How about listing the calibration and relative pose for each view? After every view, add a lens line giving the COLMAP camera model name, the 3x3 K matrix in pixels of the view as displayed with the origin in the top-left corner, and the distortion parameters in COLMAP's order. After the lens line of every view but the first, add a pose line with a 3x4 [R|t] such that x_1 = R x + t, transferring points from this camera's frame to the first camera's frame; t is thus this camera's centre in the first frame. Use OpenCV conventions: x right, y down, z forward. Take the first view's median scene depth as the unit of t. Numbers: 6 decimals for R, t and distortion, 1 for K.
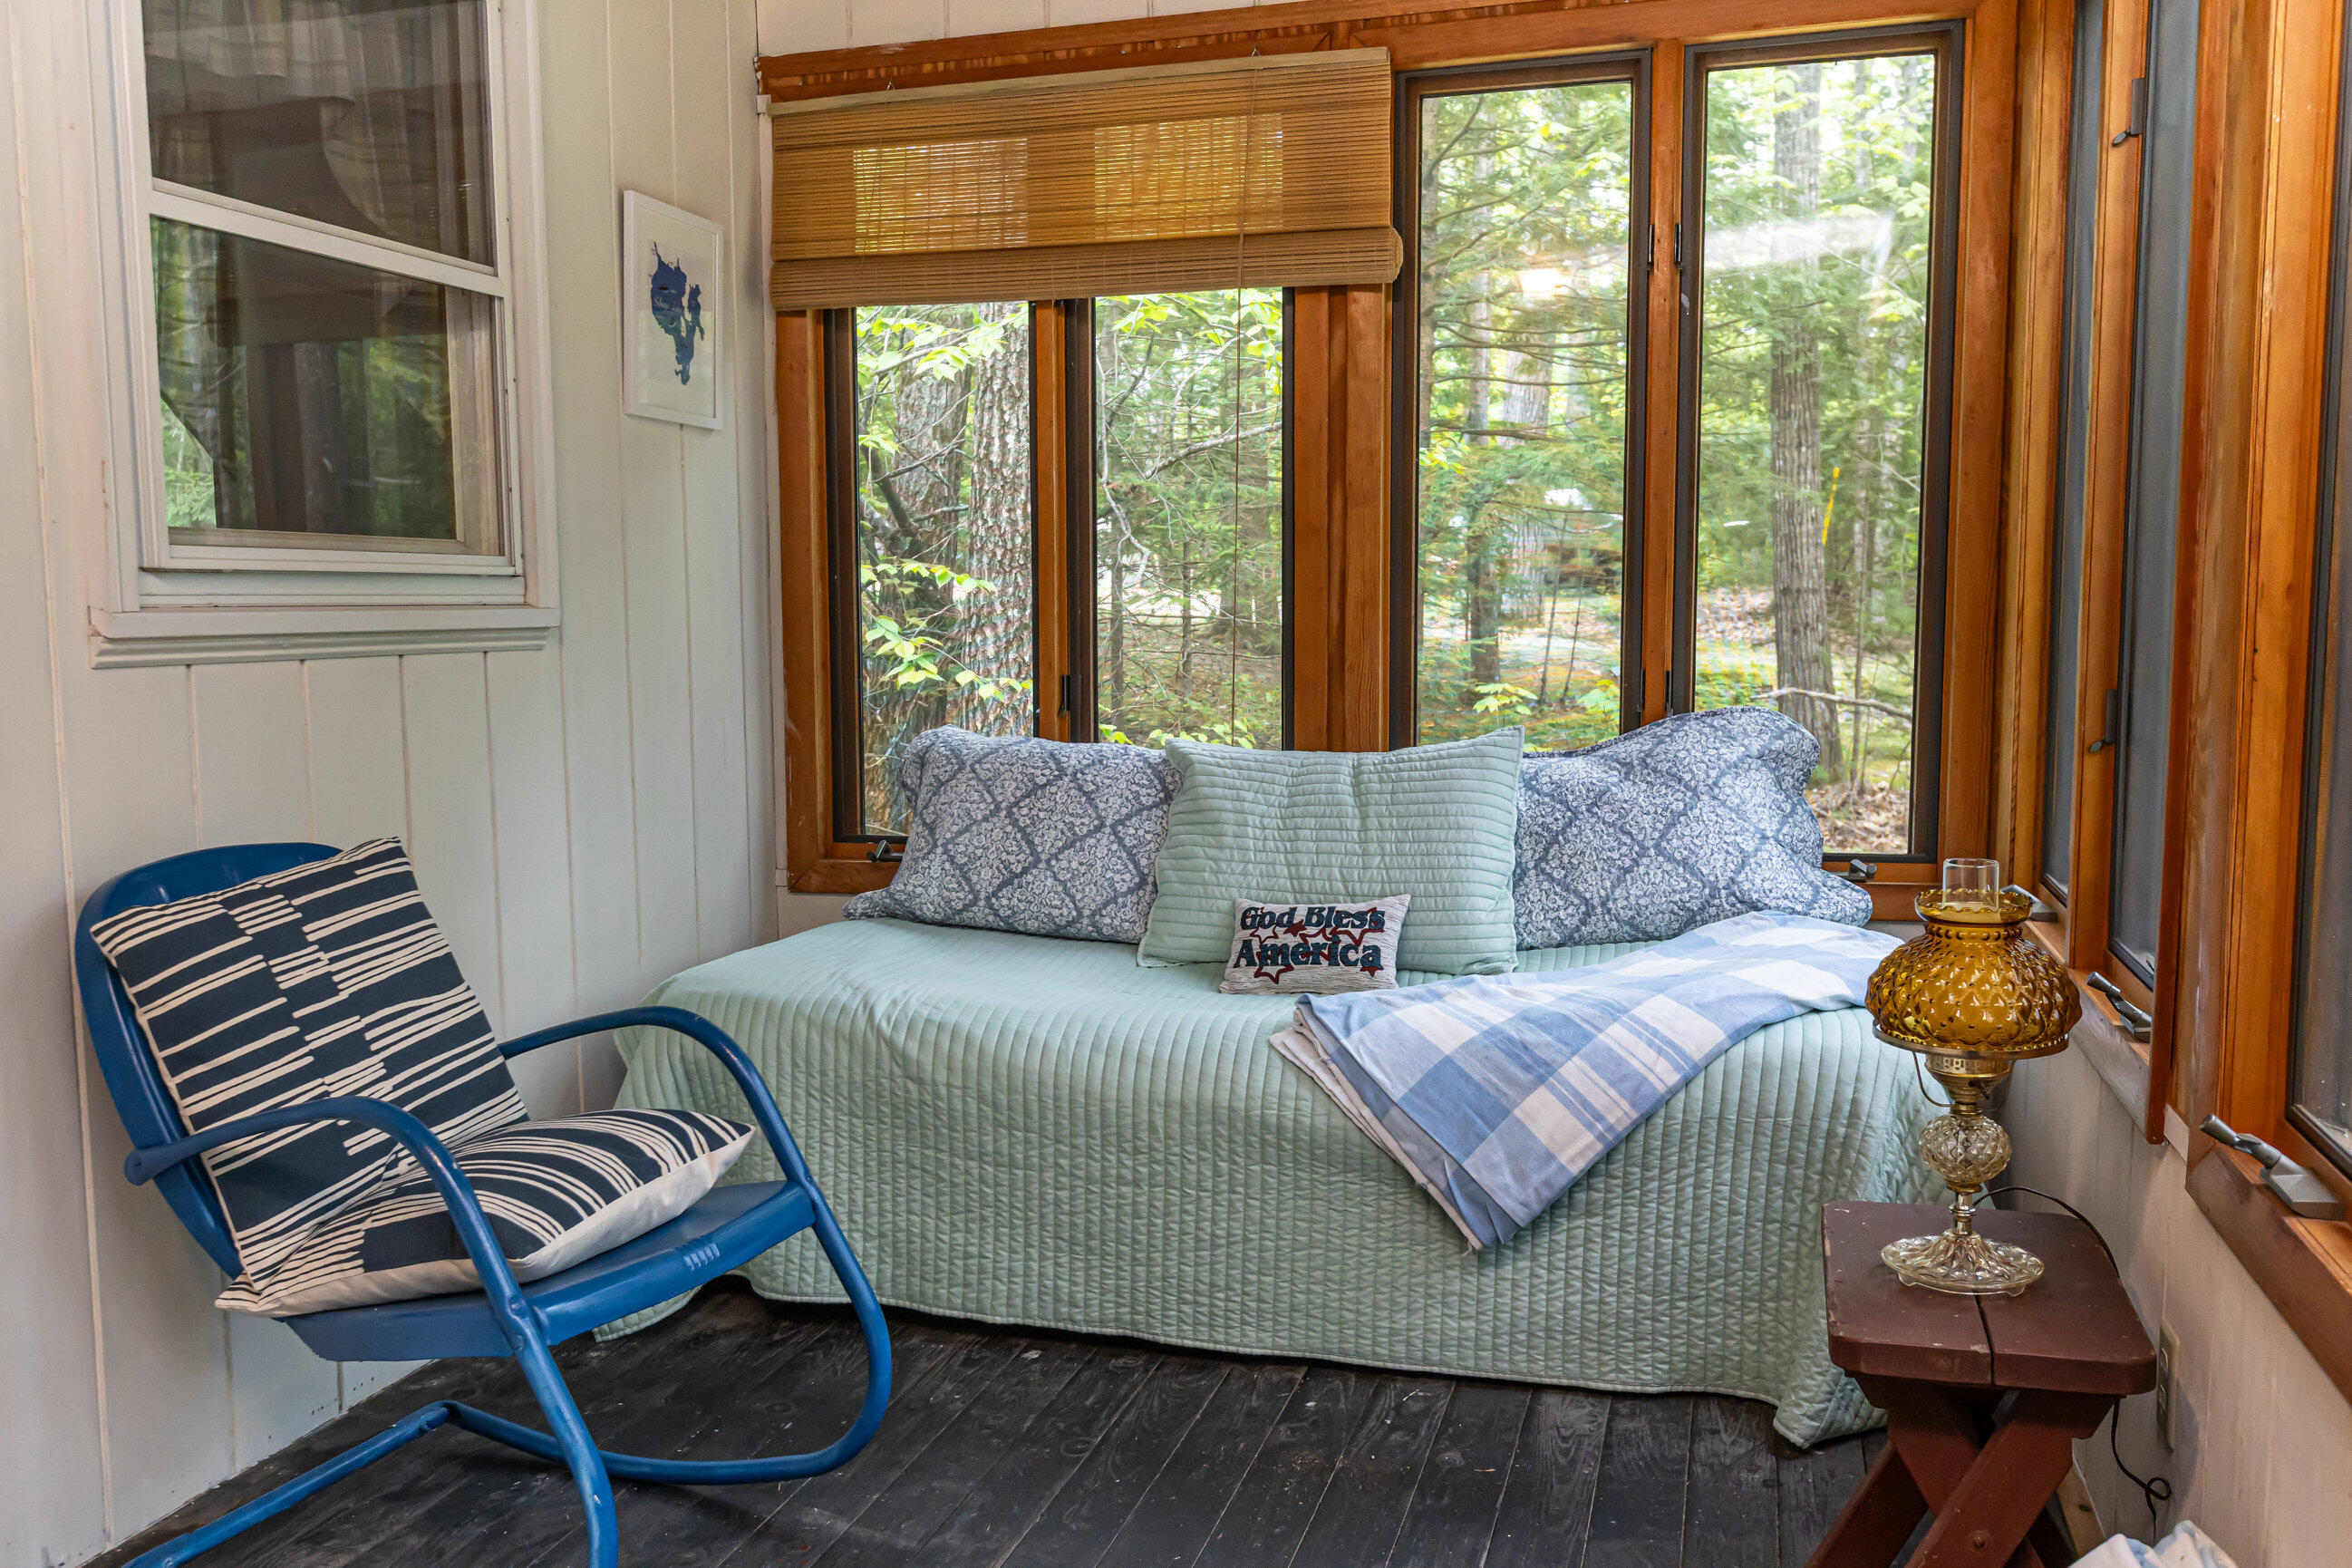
lens RADIAL K [[1992.9, 0, 1183.0], [0, 1992.9, 781.5], [0, 0, 1]] dist [-0.034265, -0.004017]
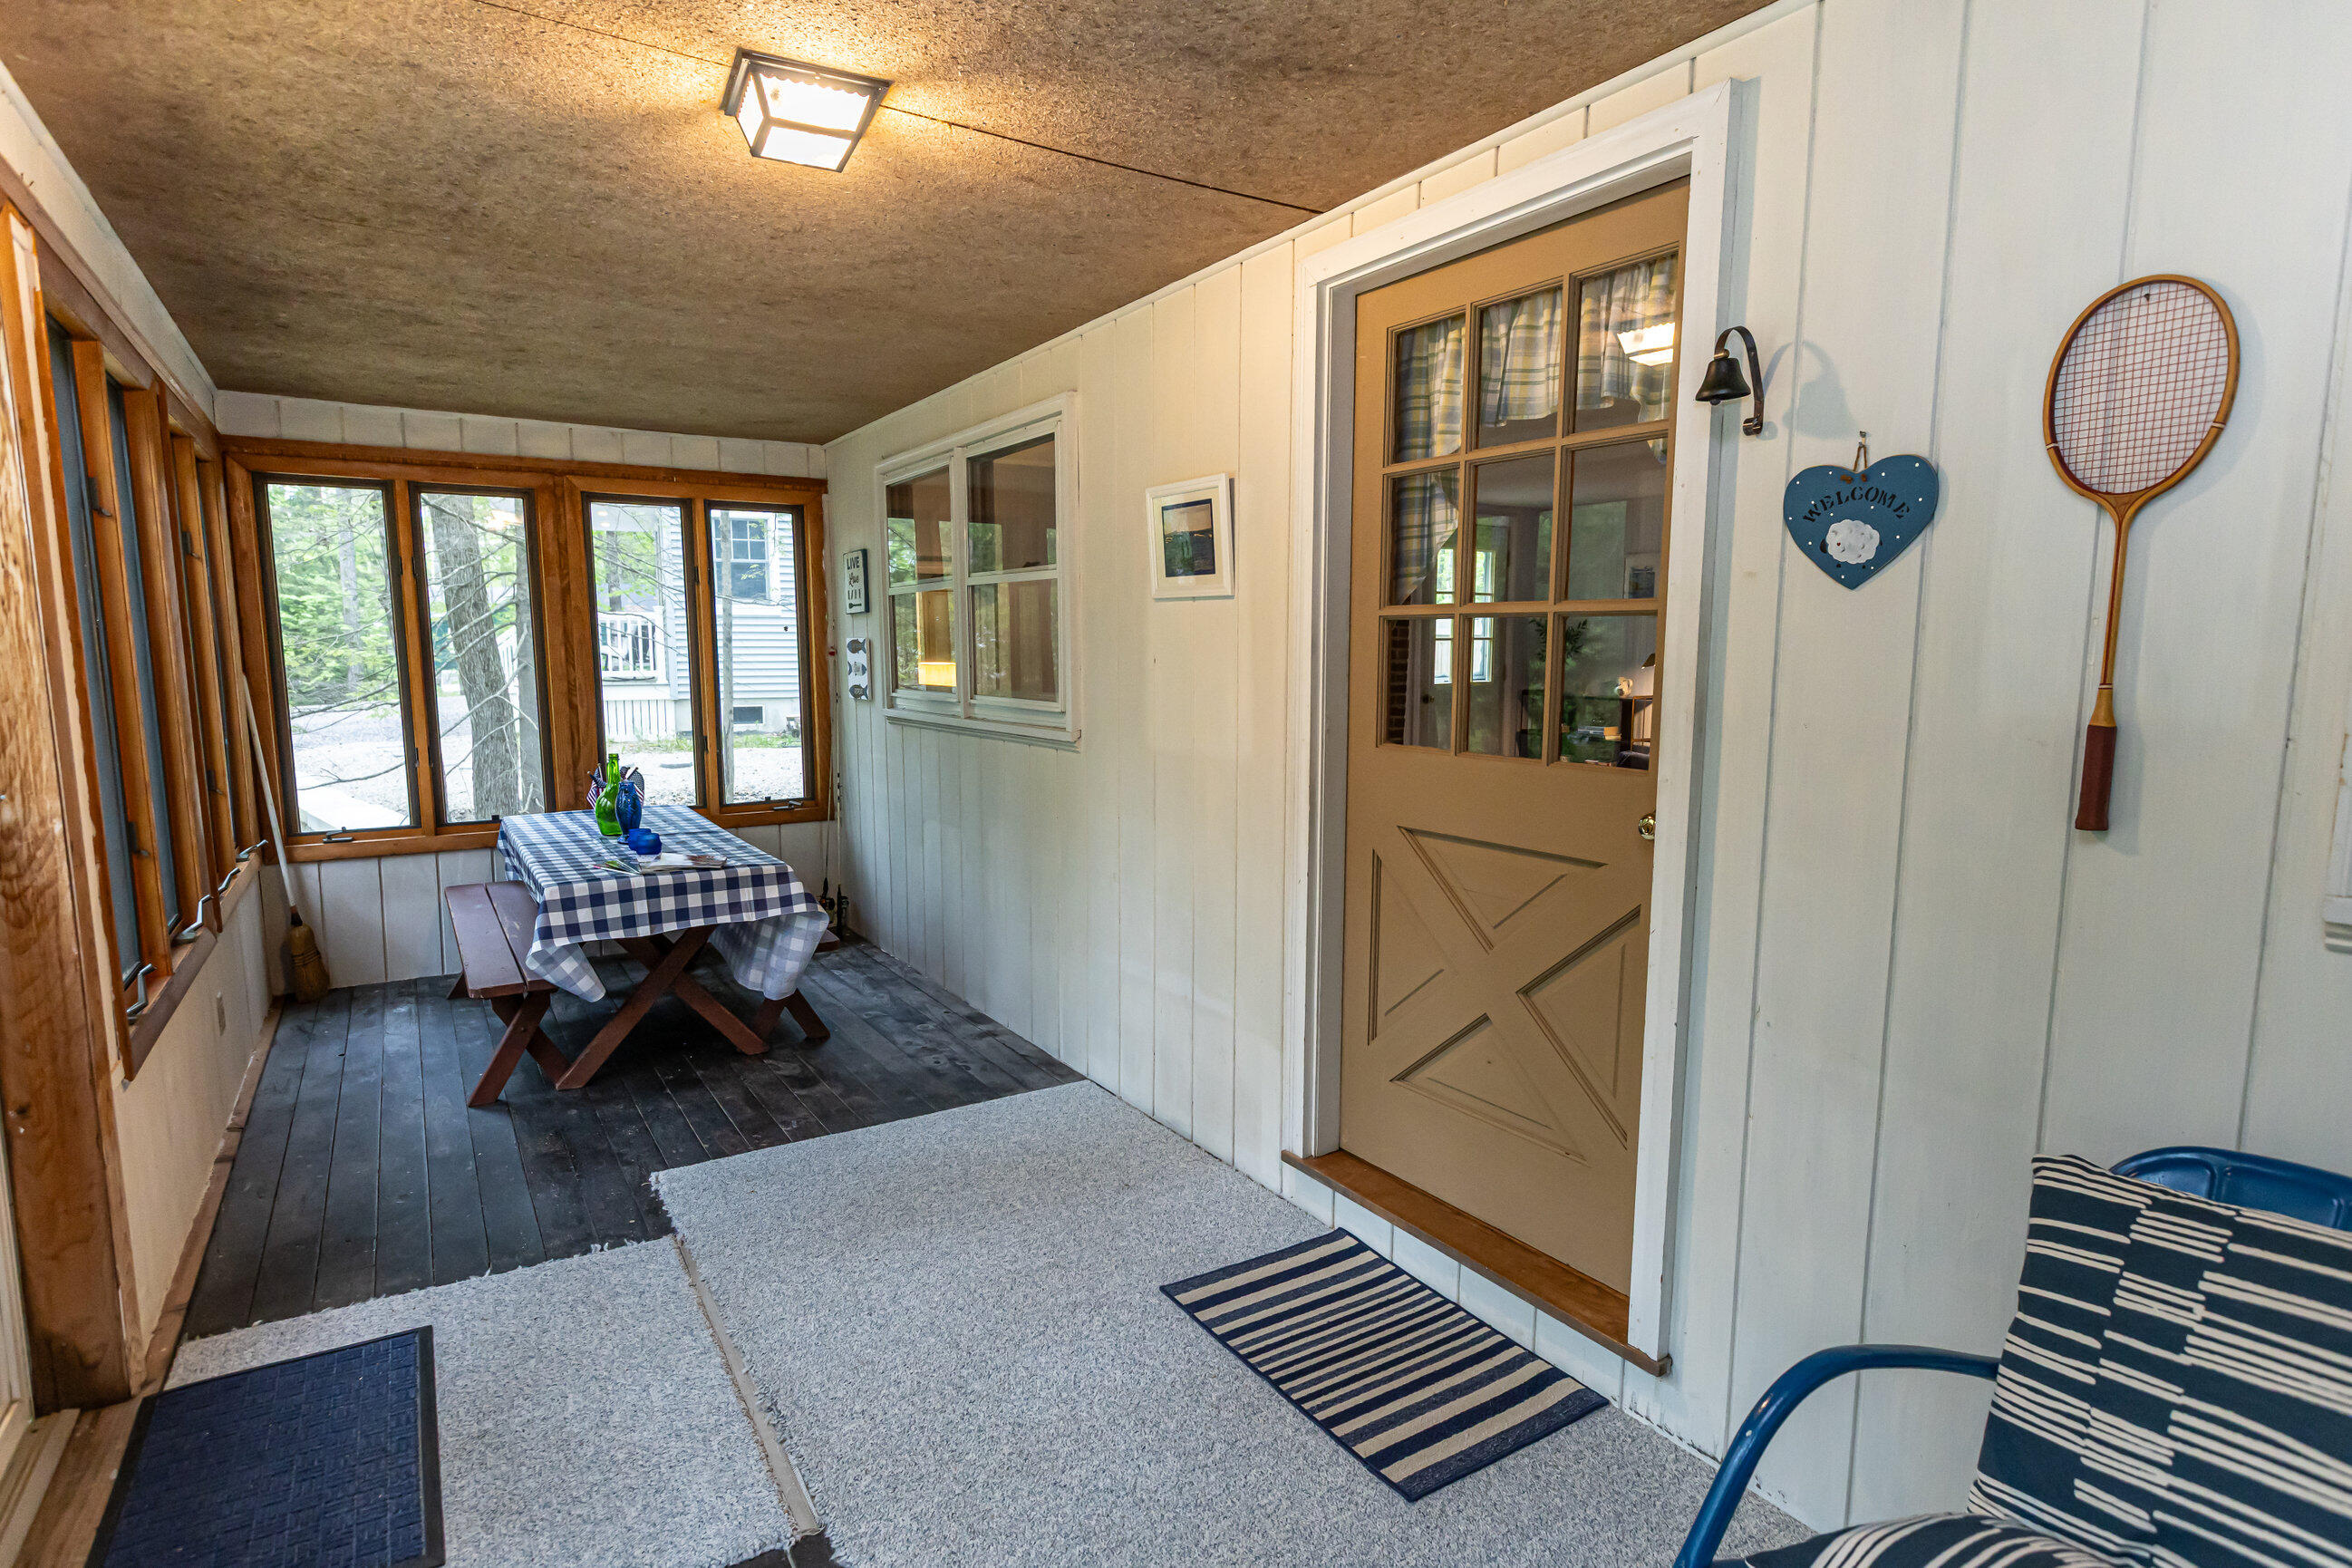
lens RADIAL K [[1200.9, 0, 1182.5], [0, 1200.9, 787.0], [0, 0, 1]] dist [-0.003552, -0.000891]
pose [[-0.664527, 0.092567, -0.741509, 0.163825], [-0.064728, 0.981438, 0.180527, -0.142821], [0.744456, 0.167961, -0.646200, 0.671365]]
